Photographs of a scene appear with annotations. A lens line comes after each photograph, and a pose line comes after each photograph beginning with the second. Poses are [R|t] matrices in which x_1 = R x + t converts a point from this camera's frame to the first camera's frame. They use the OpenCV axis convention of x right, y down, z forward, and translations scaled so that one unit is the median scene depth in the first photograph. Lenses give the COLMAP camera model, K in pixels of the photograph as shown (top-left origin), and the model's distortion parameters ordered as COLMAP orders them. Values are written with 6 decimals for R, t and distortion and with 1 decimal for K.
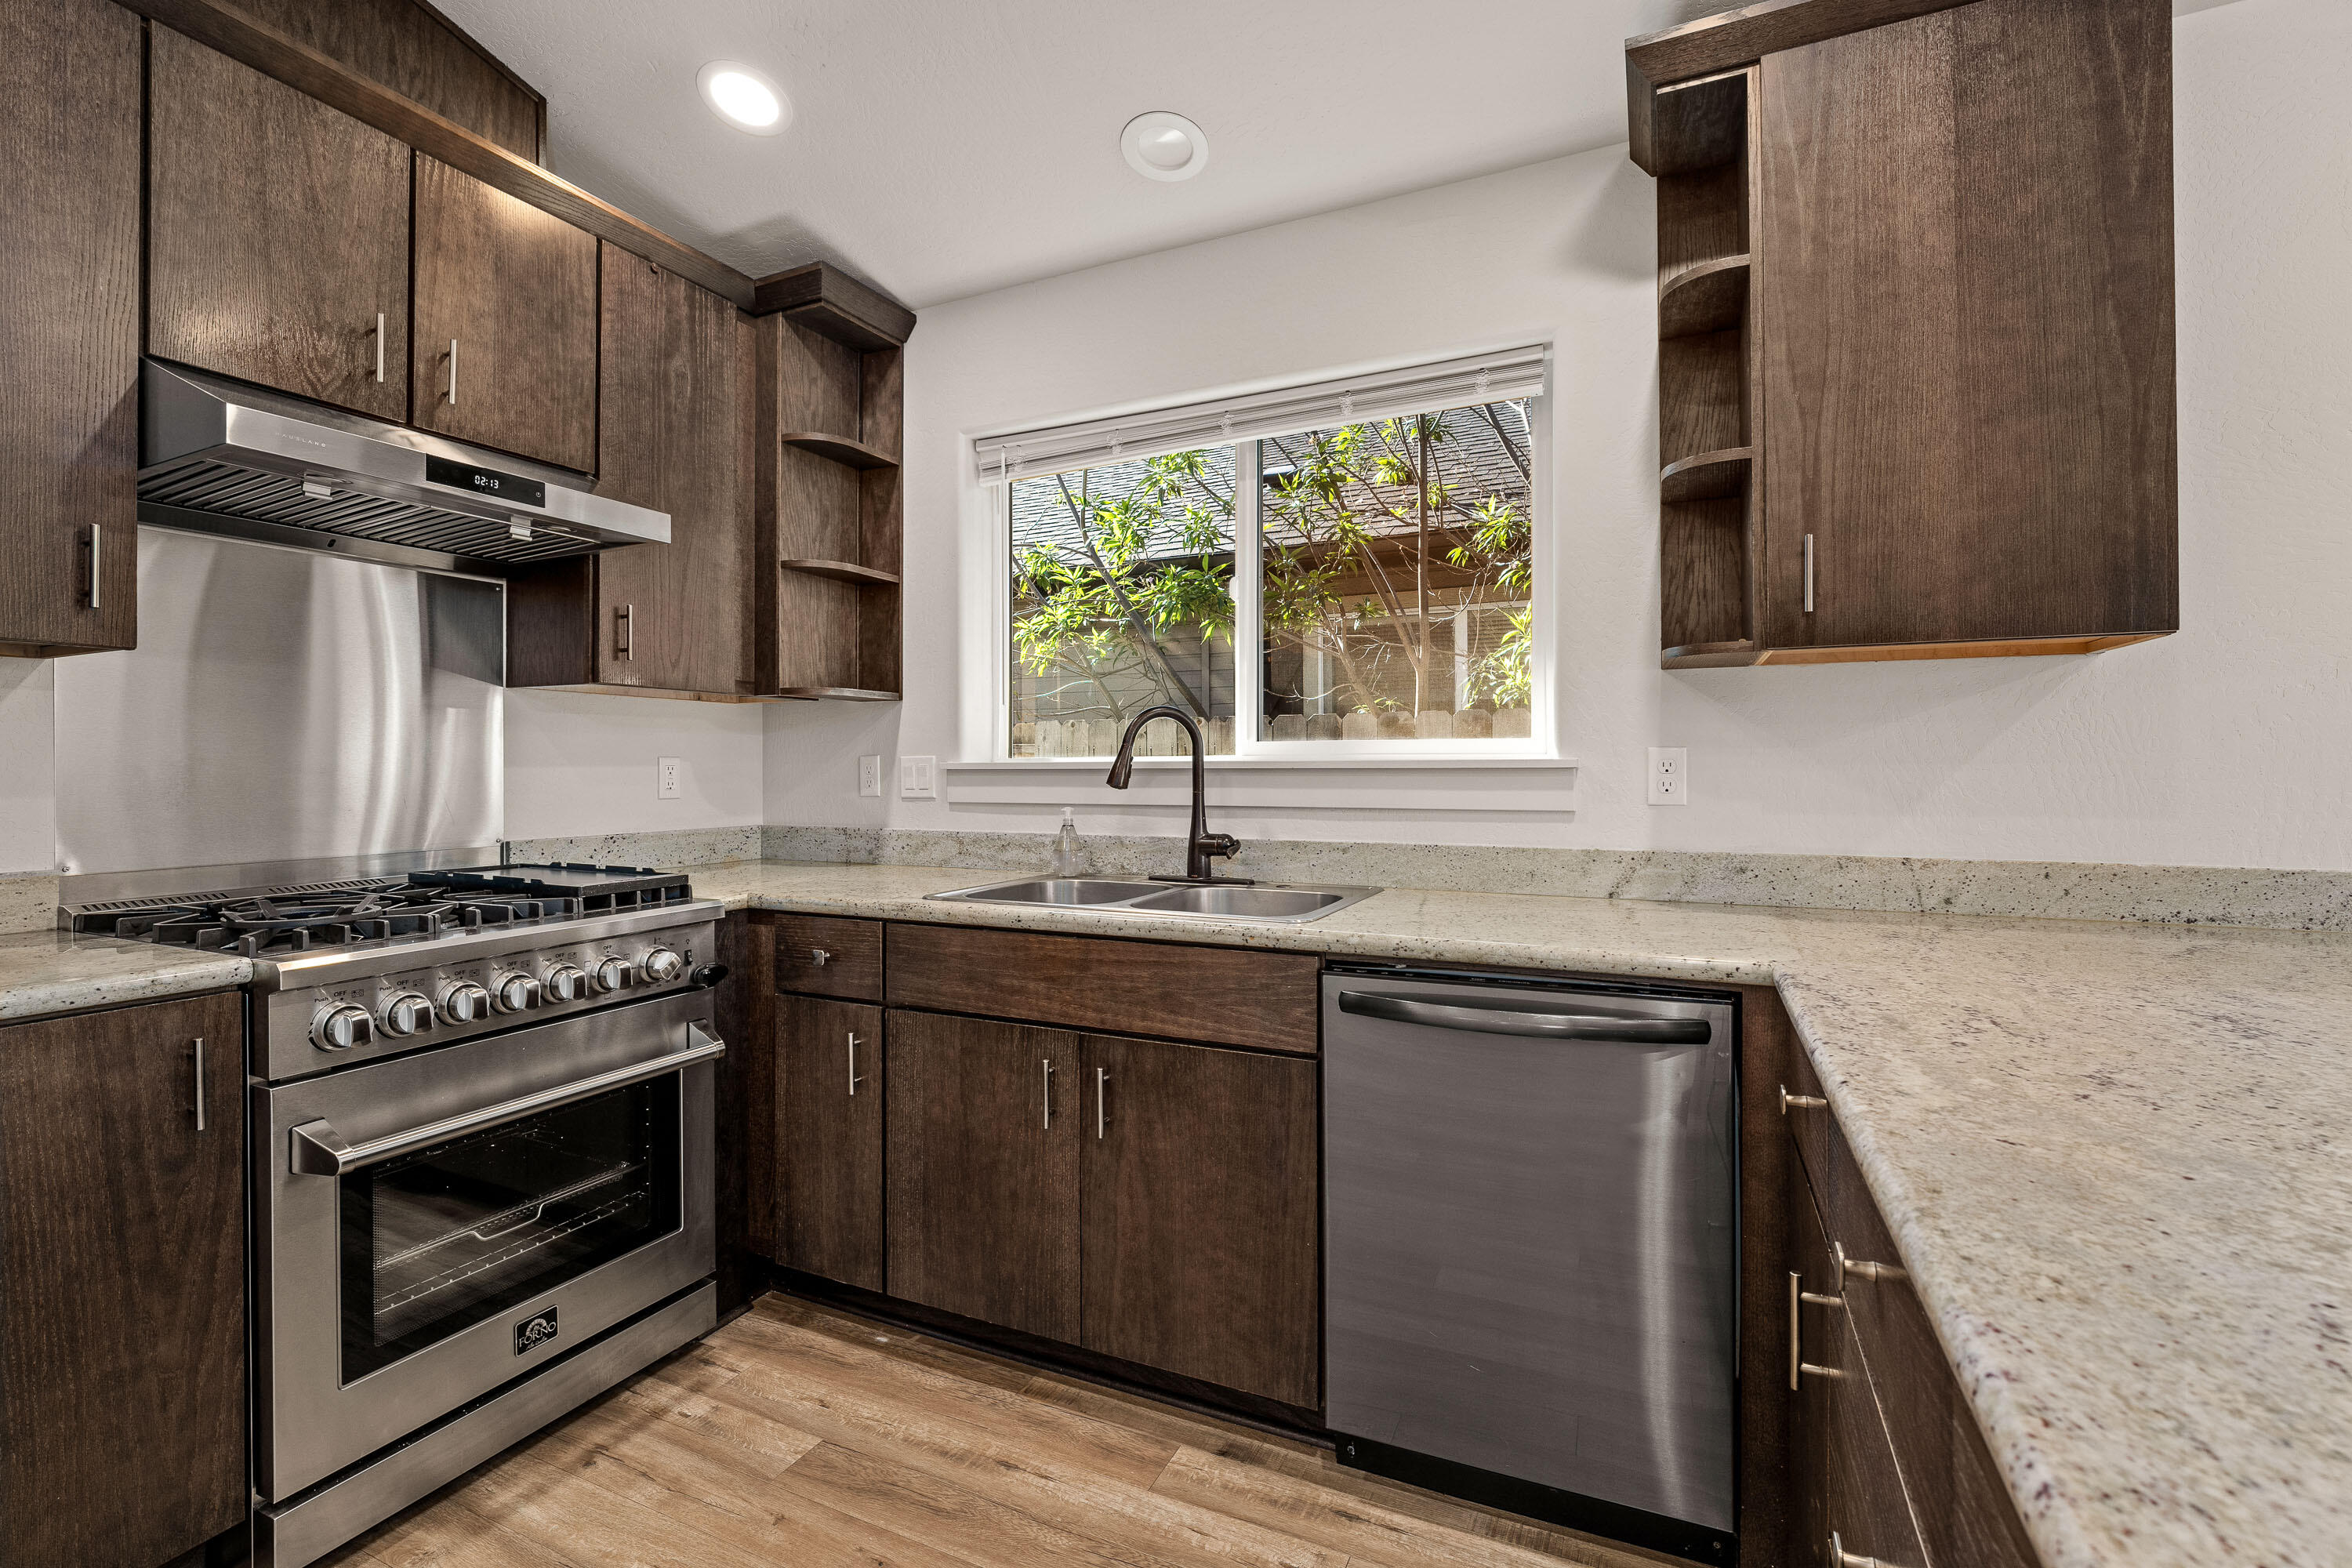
lens RADIAL K [[1042.1, 0, 1173.7], [0, 1042.1, 764.3], [0, 0, 1]] dist [-0.012287, 0.000194]
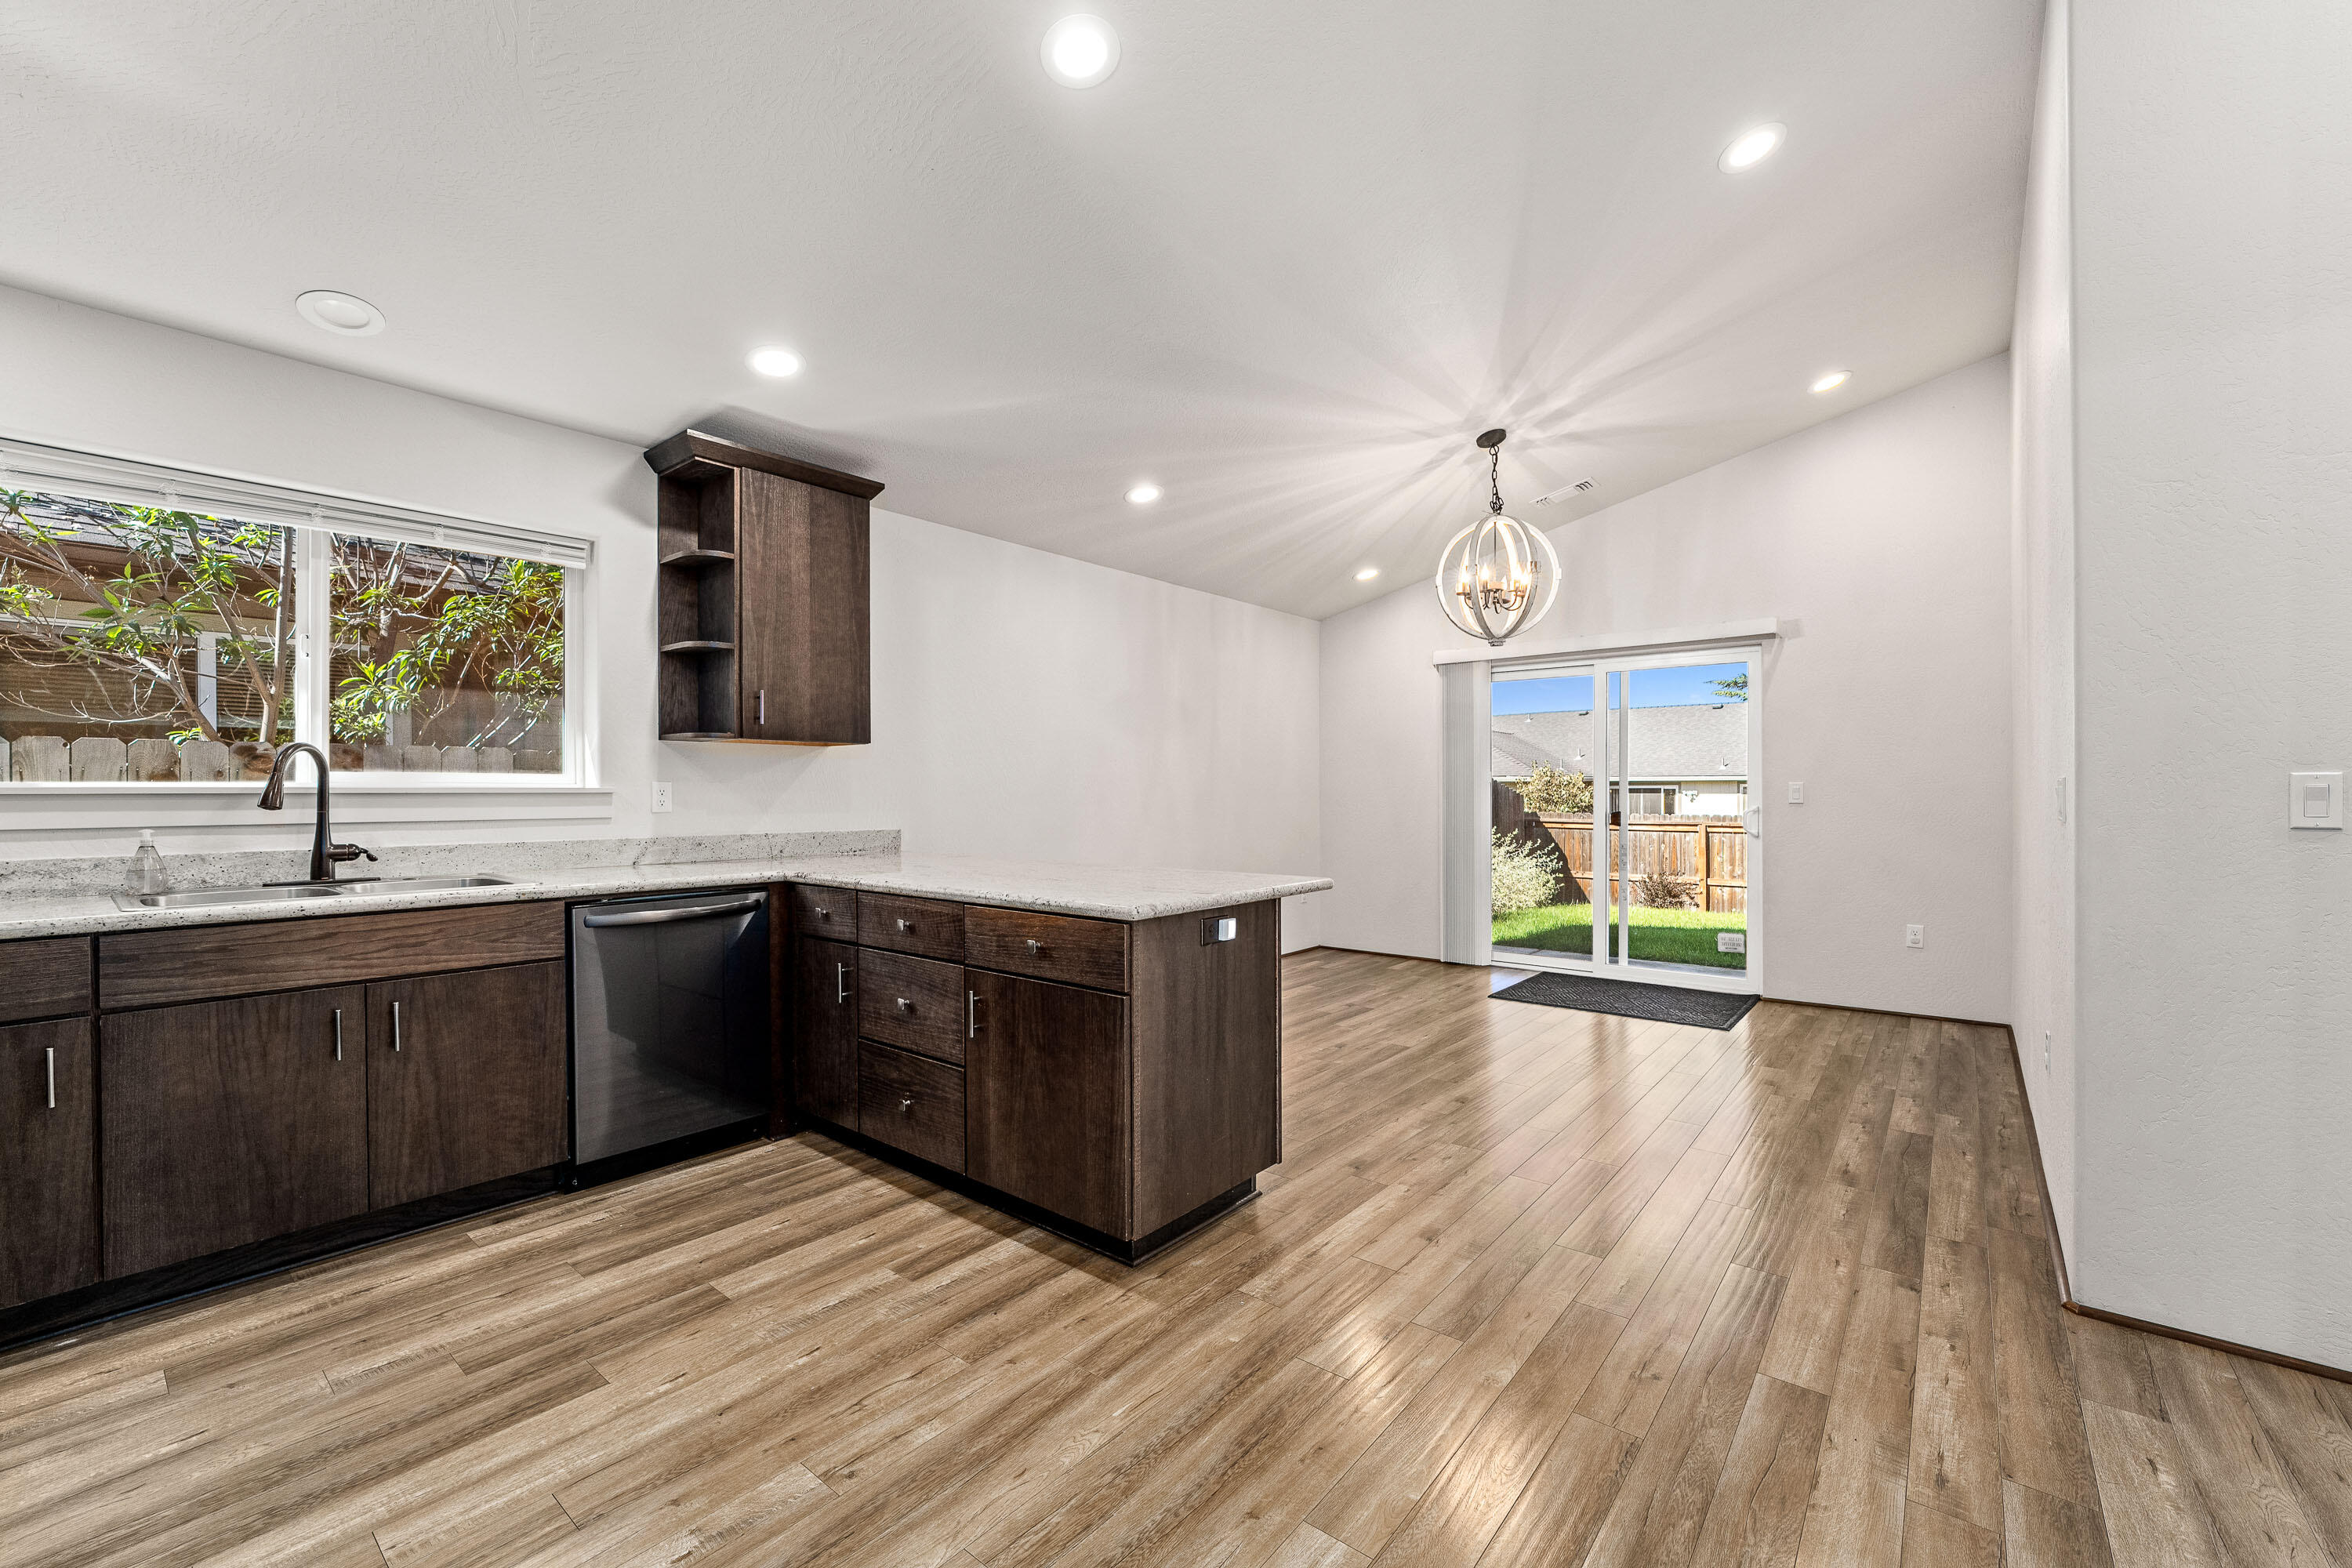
lens RADIAL K [[946.7, 0, 1176.0], [0, 946.7, 784.0], [0, 0, 1]] dist [-0.001053, -0.000132]
pose [[0.244277, 0.010258, 0.969651, -1.077013], [0.000271, 0.999943, -0.010646, 0.006811], [-0.969705, 0.002863, 0.244261, -0.355972]]
